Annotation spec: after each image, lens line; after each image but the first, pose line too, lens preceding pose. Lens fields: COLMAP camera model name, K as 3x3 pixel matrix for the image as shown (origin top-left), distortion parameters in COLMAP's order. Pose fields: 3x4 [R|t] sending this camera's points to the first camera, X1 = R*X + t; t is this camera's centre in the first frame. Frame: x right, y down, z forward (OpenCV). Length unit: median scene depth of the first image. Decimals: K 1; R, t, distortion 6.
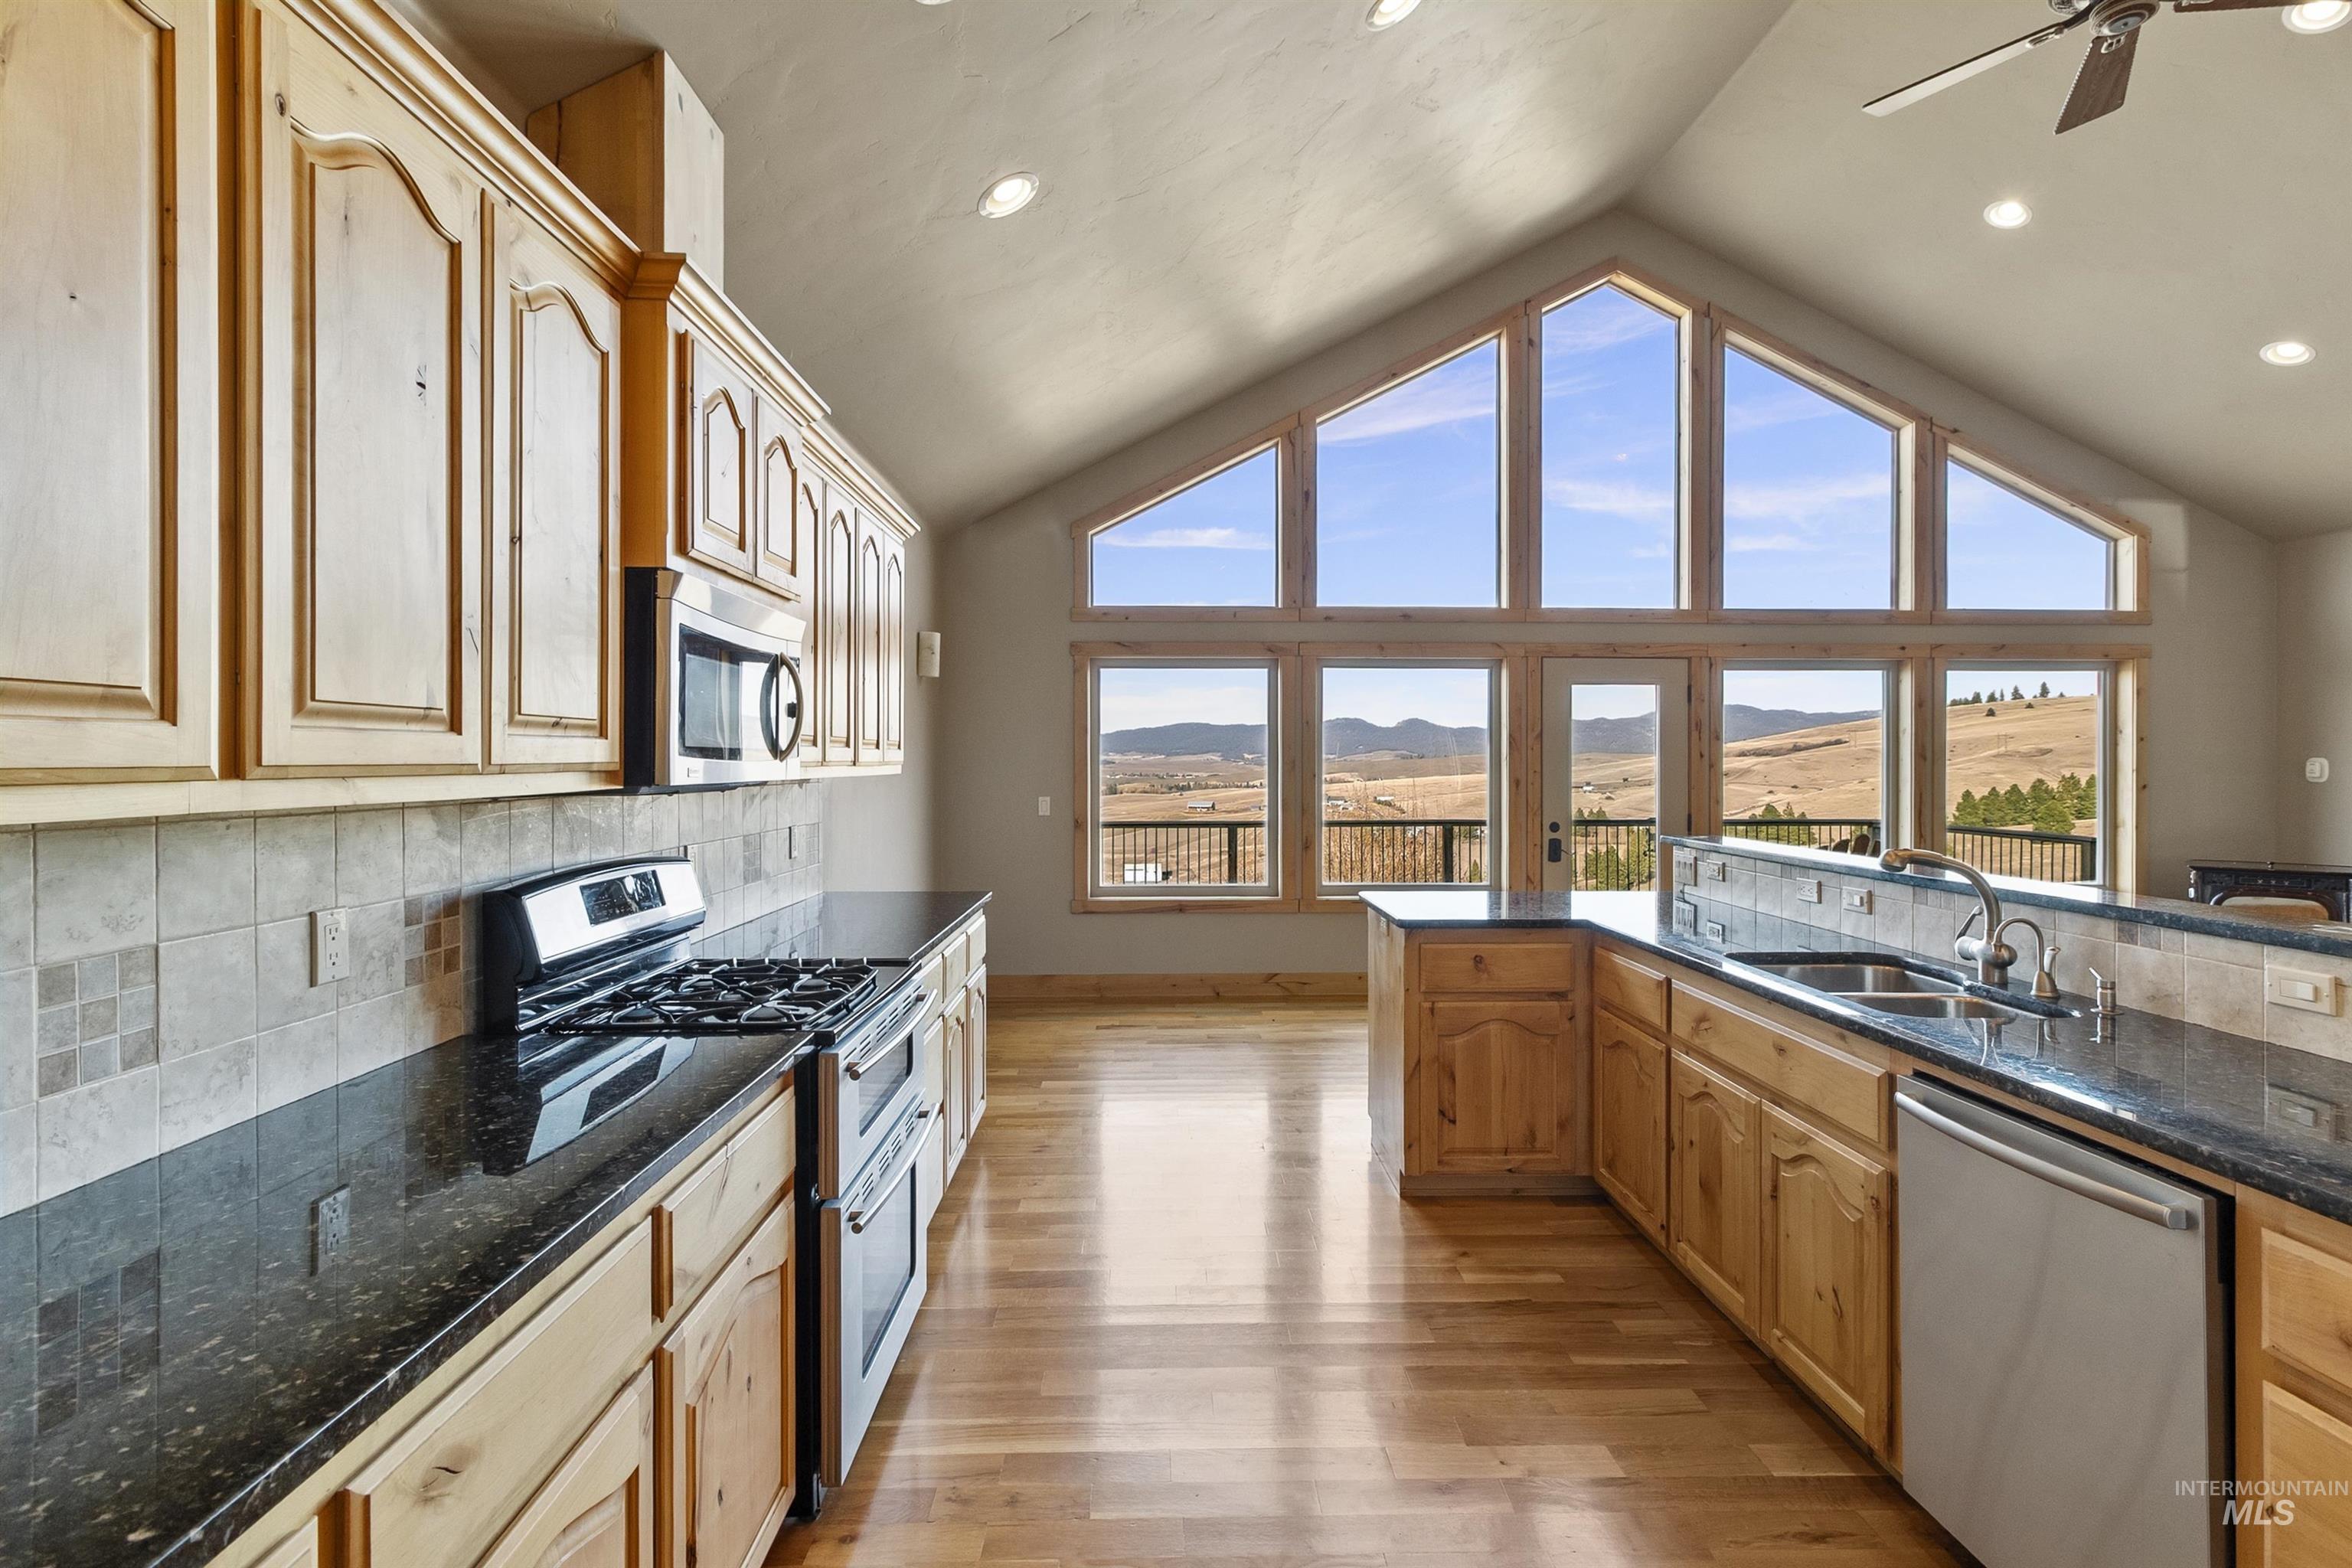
lens RADIAL K [[1097.1, 0, 1178.2], [0, 1097.1, 758.2], [0, 0, 1]] dist [0.005724, -0.000322]
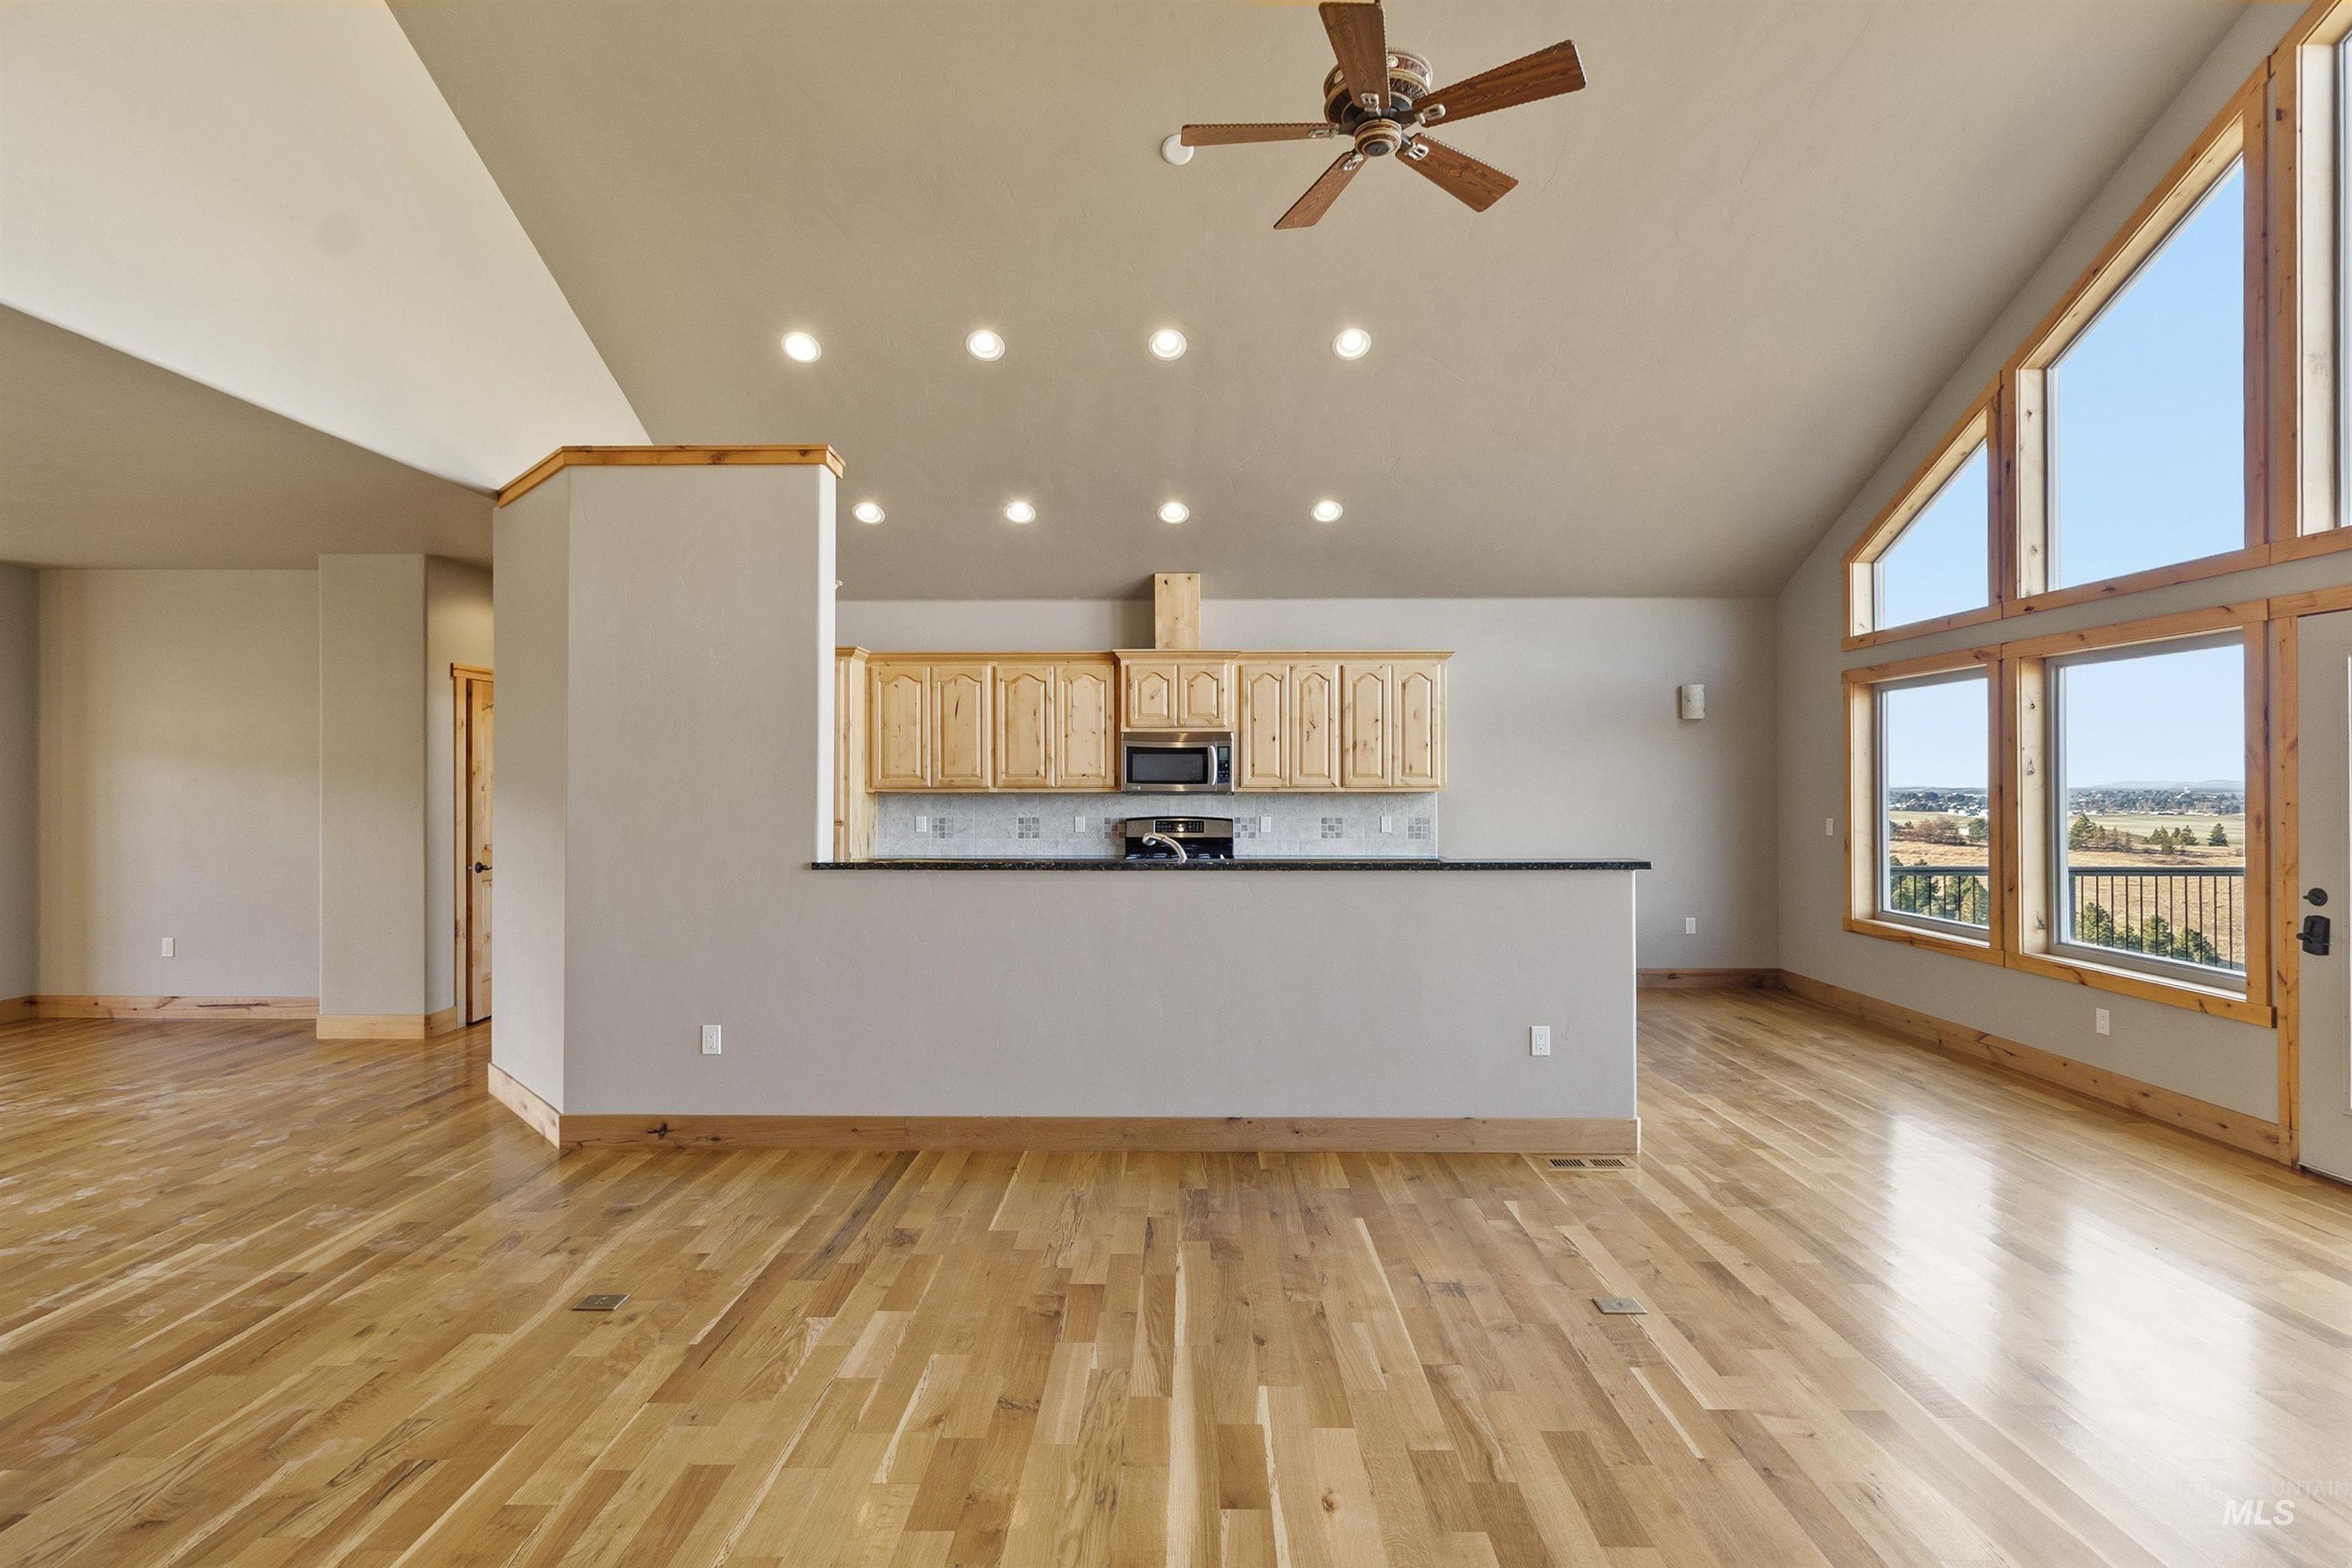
lens RADIAL K [[1091.0, 0, 1176.0], [0, 1091.0, 784.0], [0, 0, 1]] dist [0.000523, -0.000068]
pose [[-0.039756, 0.000745, -0.999209, 1.487446], [0.002439, 0.999997, 0.000649, -0.001010], [0.999206, -0.002411, -0.039758, 0.621135]]
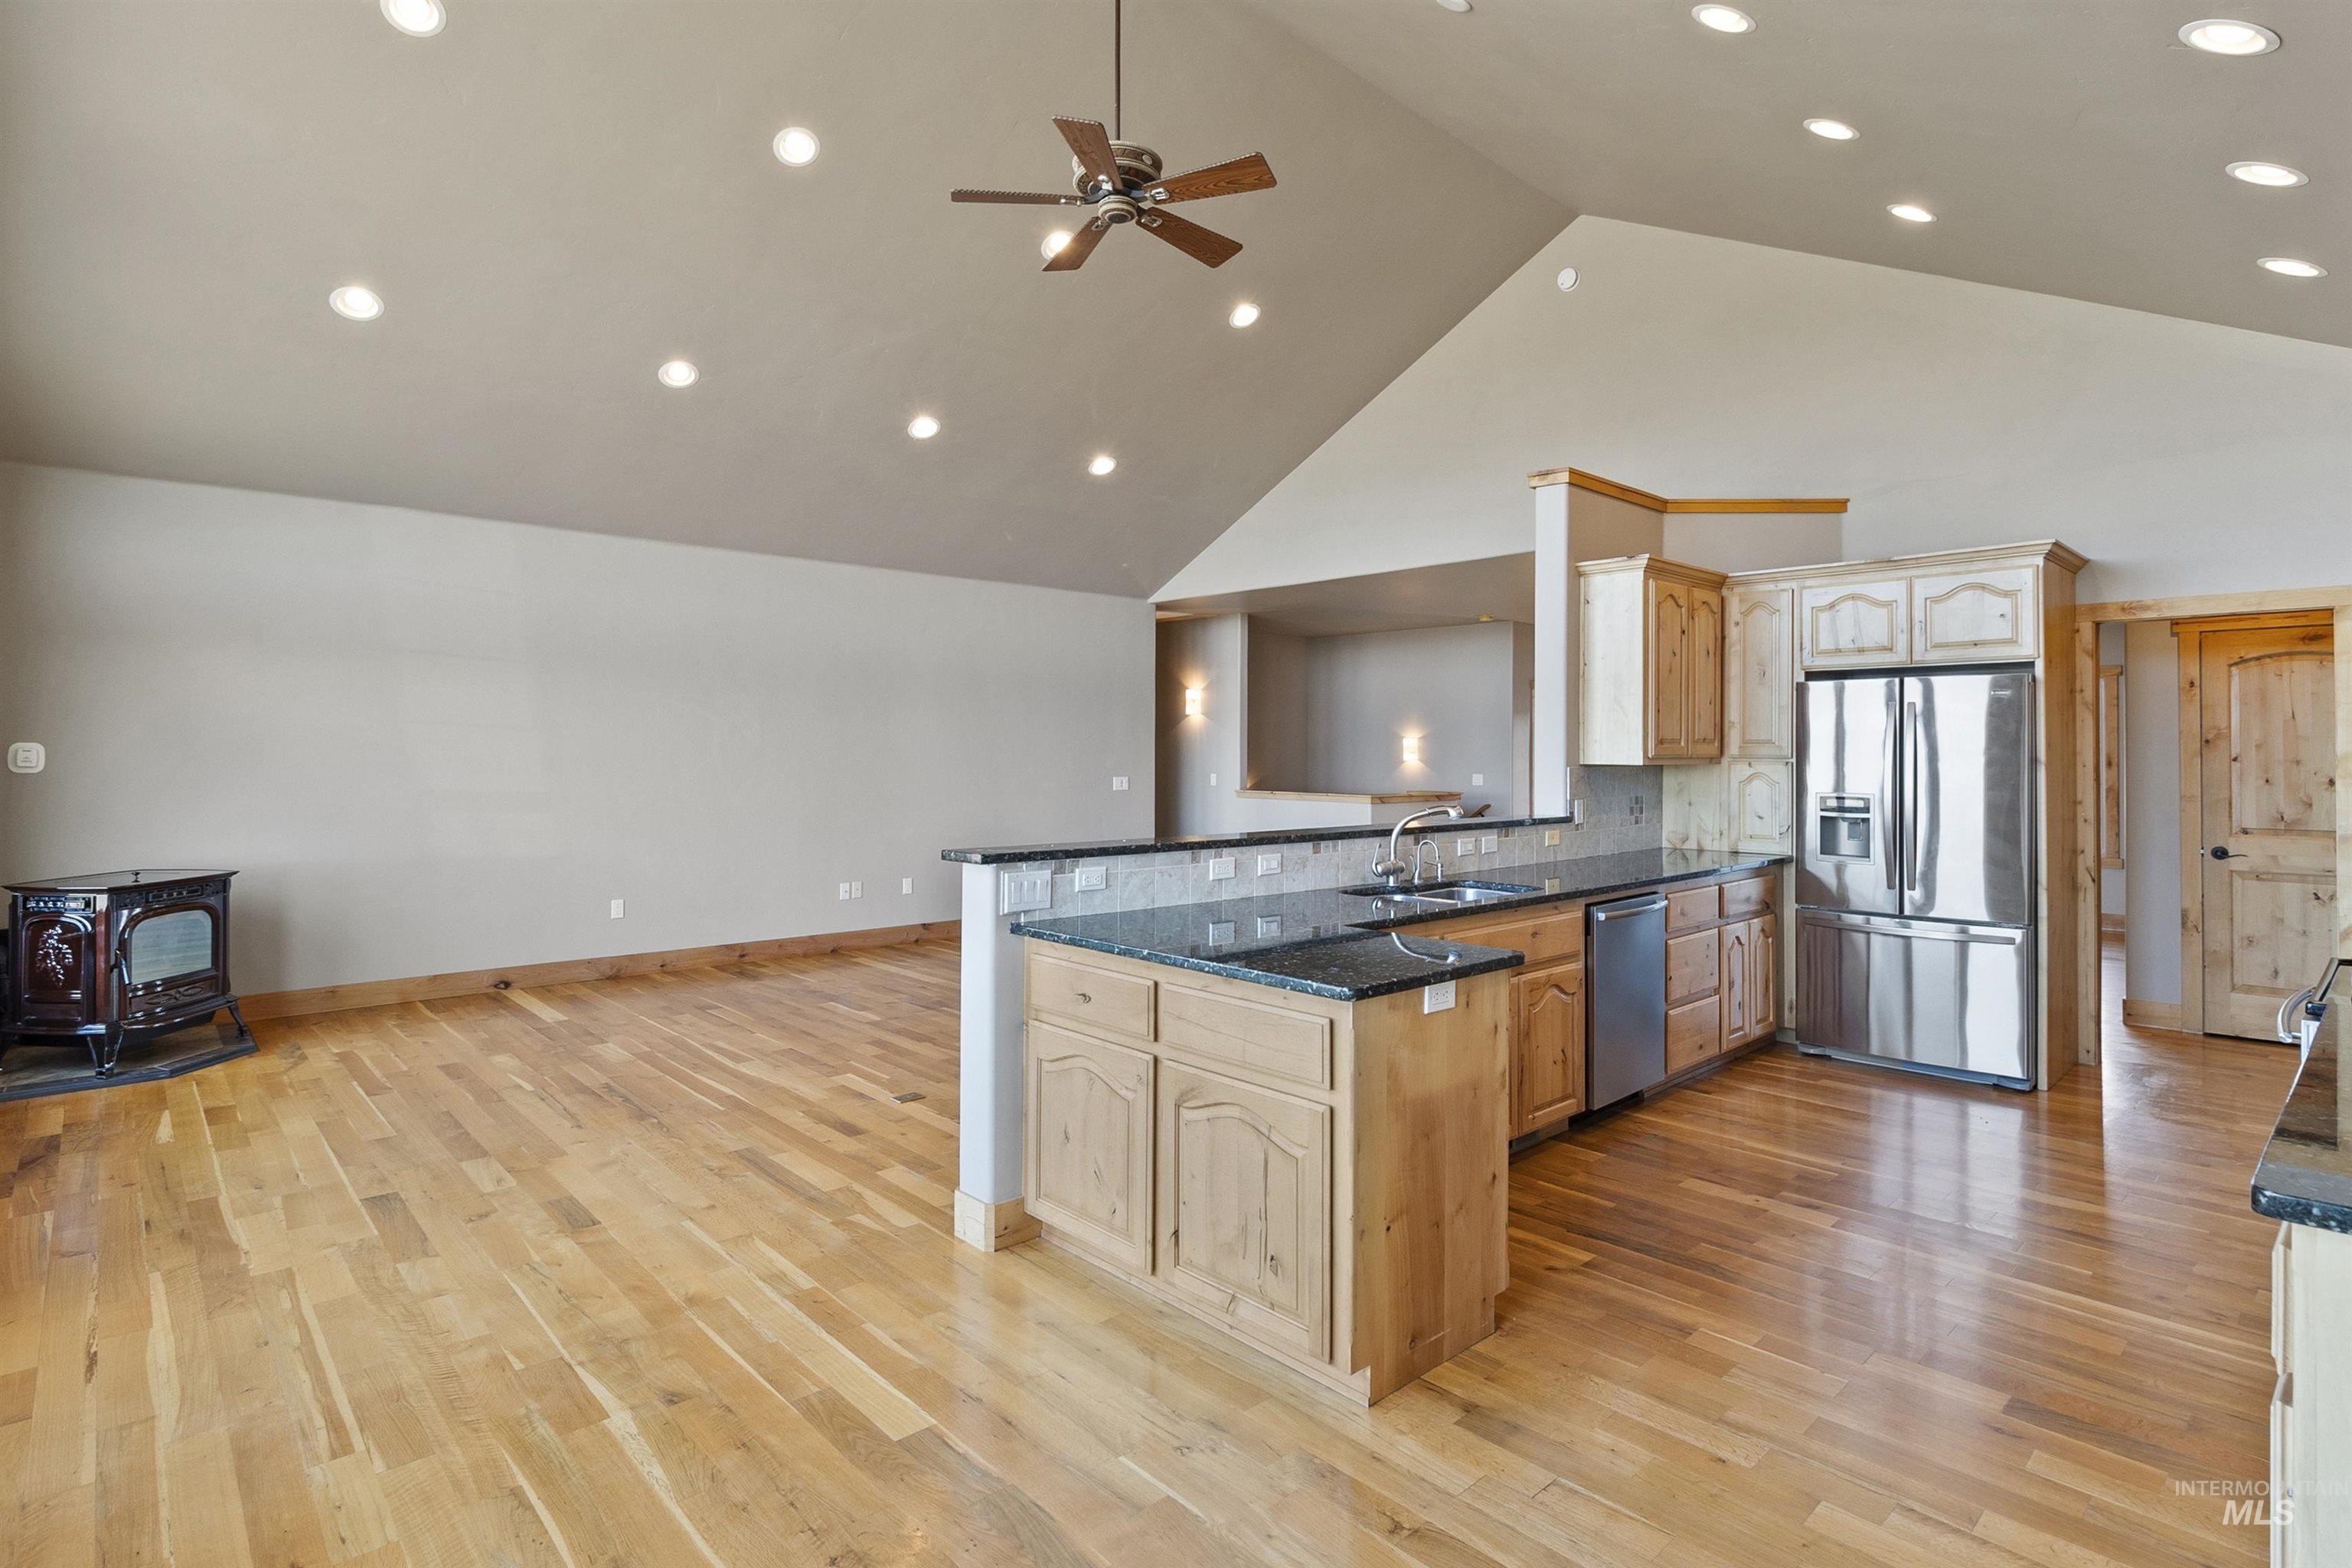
lens RADIAL K [[1172.7, 0, 1178.9], [0, 1172.7, 734.4], [0, 0, 1]] dist [-0.000781, -0.000558]
pose [[-0.658838, 0.007024, 0.752252, -0.219777], [-0.006306, 0.999870, -0.014860, 0.003018], [-0.752259, -0.014534, -0.658708, 1.417118]]
